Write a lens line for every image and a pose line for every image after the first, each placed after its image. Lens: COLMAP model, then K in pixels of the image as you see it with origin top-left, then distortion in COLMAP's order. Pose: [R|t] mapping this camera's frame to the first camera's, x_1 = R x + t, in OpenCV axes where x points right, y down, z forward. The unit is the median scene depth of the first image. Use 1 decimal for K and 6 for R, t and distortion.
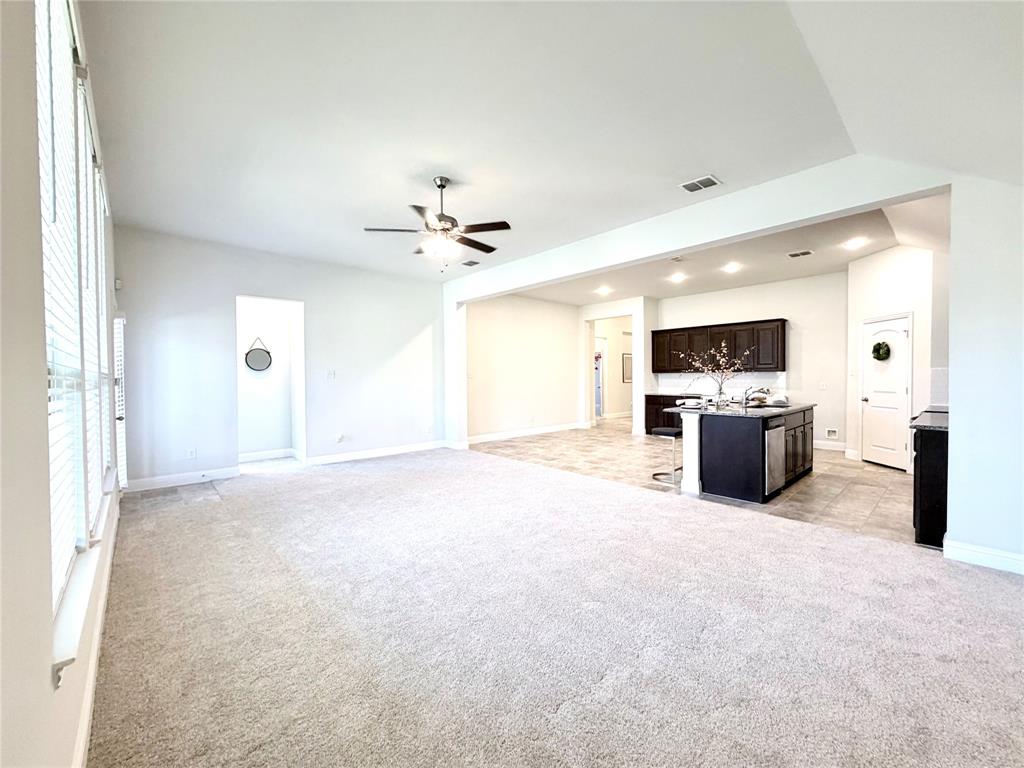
lens RADIAL K [[408.6, 0, 510.2], [0, 408.6, 384.3], [0, 0, 1]] dist [-0.000005, 0.000001]
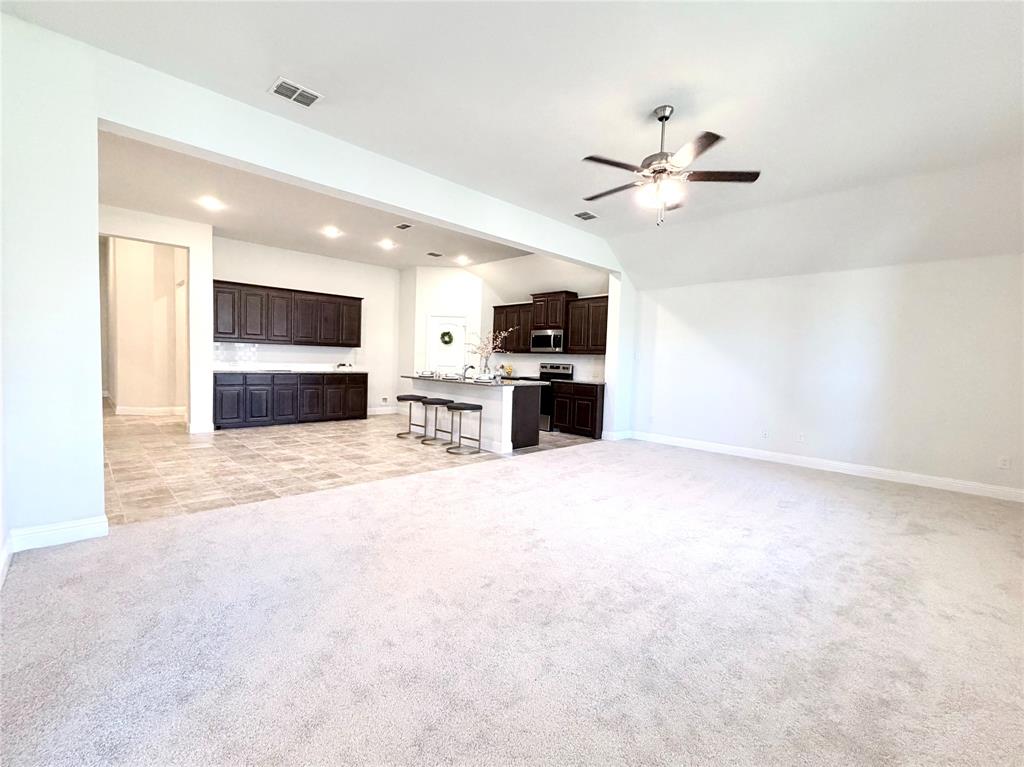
lens RADIAL K [[437.5, 0, 510.4], [0, 437.5, 389.5], [0, 0, 1]] dist [0.000371, 0.000011]
pose [[-0.045838, -0.064388, 0.996872, -0.620262], [-0.013613, 0.997868, 0.063826, -0.000324], [-0.998856, -0.010645, -0.046617, 0.799692]]
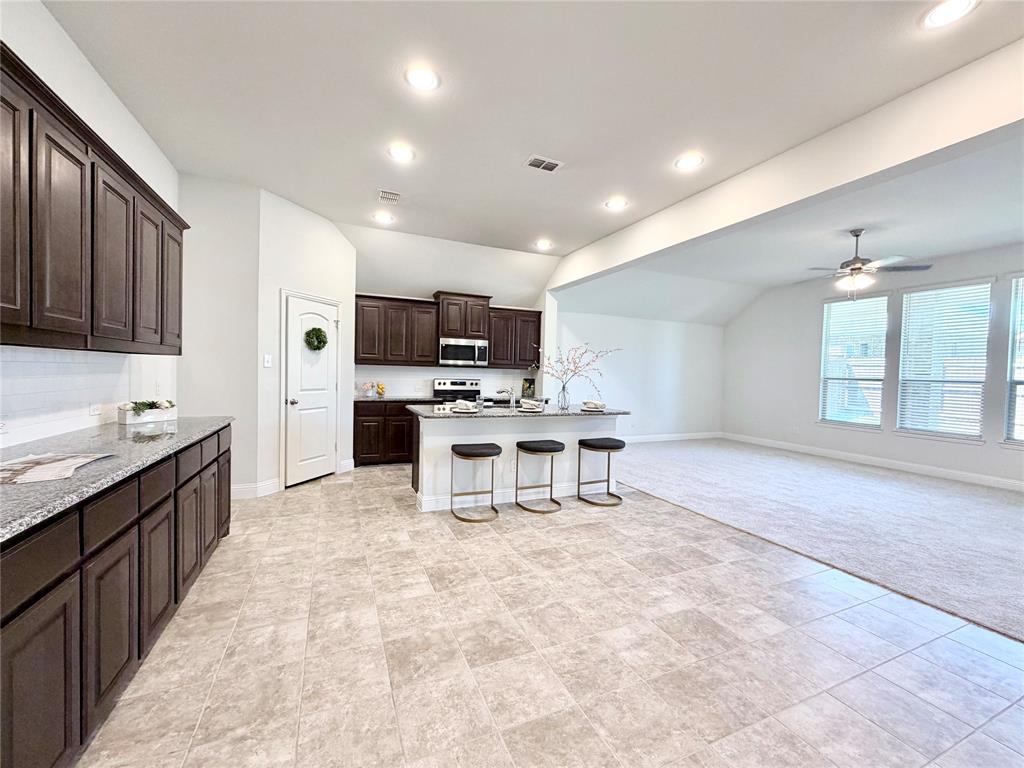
lens RADIAL K [[408.6, 0, 510.2], [0, 408.6, 384.3], [0, 0, 1]] dist [-0.000005, 0.000001]
pose [[-0.948278, -0.029584, 0.316059, 0.272183], [-0.016232, 0.998864, 0.044793, -0.031580], [-0.317025, 0.037346, -0.947681, 1.557755]]
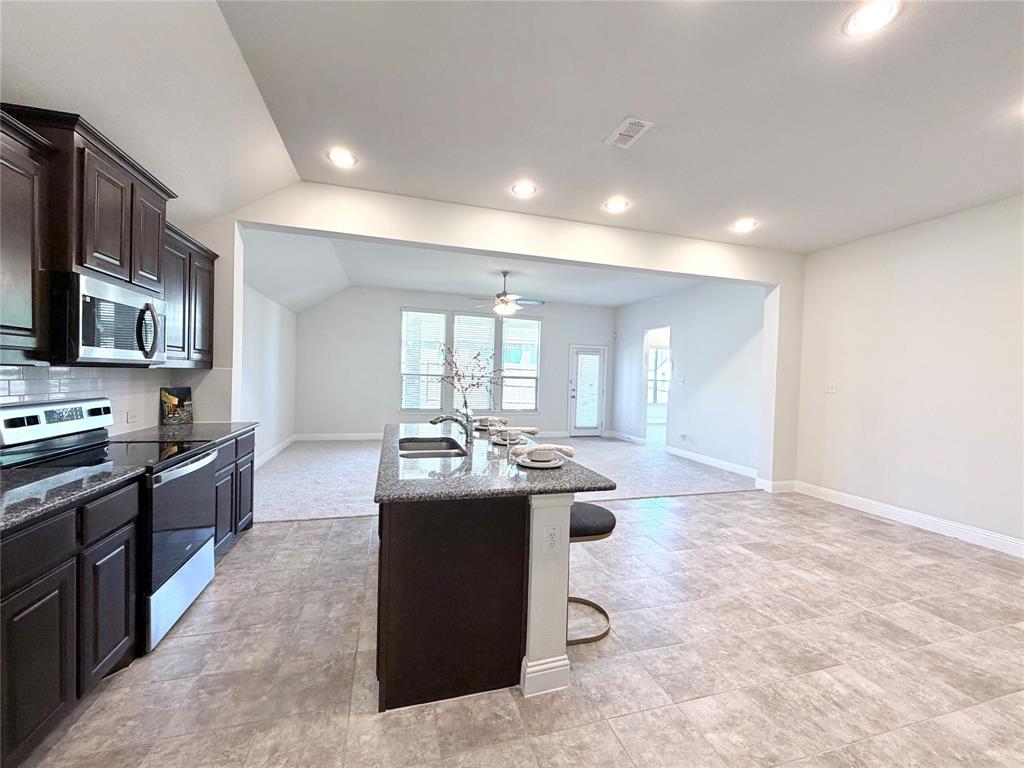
lens RADIAL K [[408.6, 0, 510.2], [0, 408.6, 384.3], [0, 0, 1]] dist [-0.000005, 0.000001]
pose [[-0.434562, 0.011220, -0.900572, 0.881854], [-0.044949, 0.998406, 0.034128, -0.040089], [0.899519, 0.055311, -0.433365, 1.096831]]
